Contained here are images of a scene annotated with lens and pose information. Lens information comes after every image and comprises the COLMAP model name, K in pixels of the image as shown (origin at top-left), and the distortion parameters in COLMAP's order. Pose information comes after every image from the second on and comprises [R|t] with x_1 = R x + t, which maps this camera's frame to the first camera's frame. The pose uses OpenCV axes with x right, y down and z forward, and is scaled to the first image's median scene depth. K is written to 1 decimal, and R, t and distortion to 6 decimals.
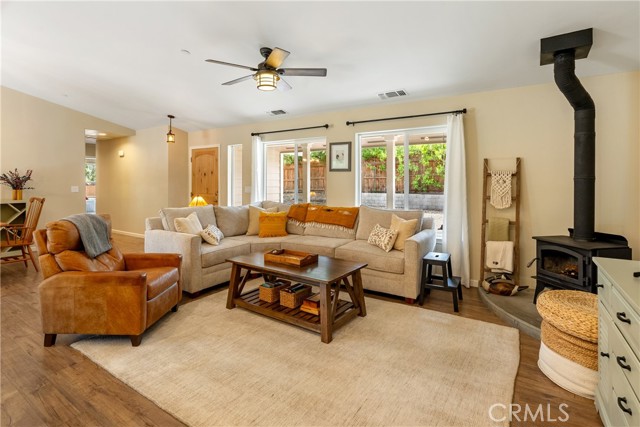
lens RADIAL K [[318.6, 0, 317.0], [0, 318.6, 188.1], [0, 0, 1]] dist [-0.002411, -0.000434]
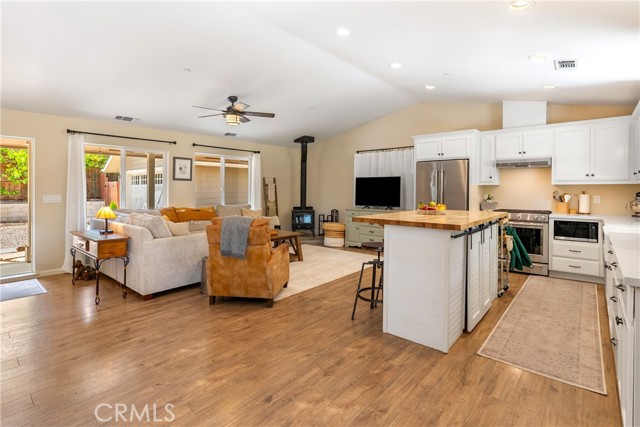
lens RADIAL K [[318.6, 0, 317.0], [0, 318.6, 188.1], [0, 0, 1]] dist [-0.002411, -0.000434]
pose [[0.130961, 0.001152, 0.991387, -1.093902], [0.018737, 0.999818, -0.003637, -0.008272], [-0.991210, 0.019052, 0.130915, 0.302216]]
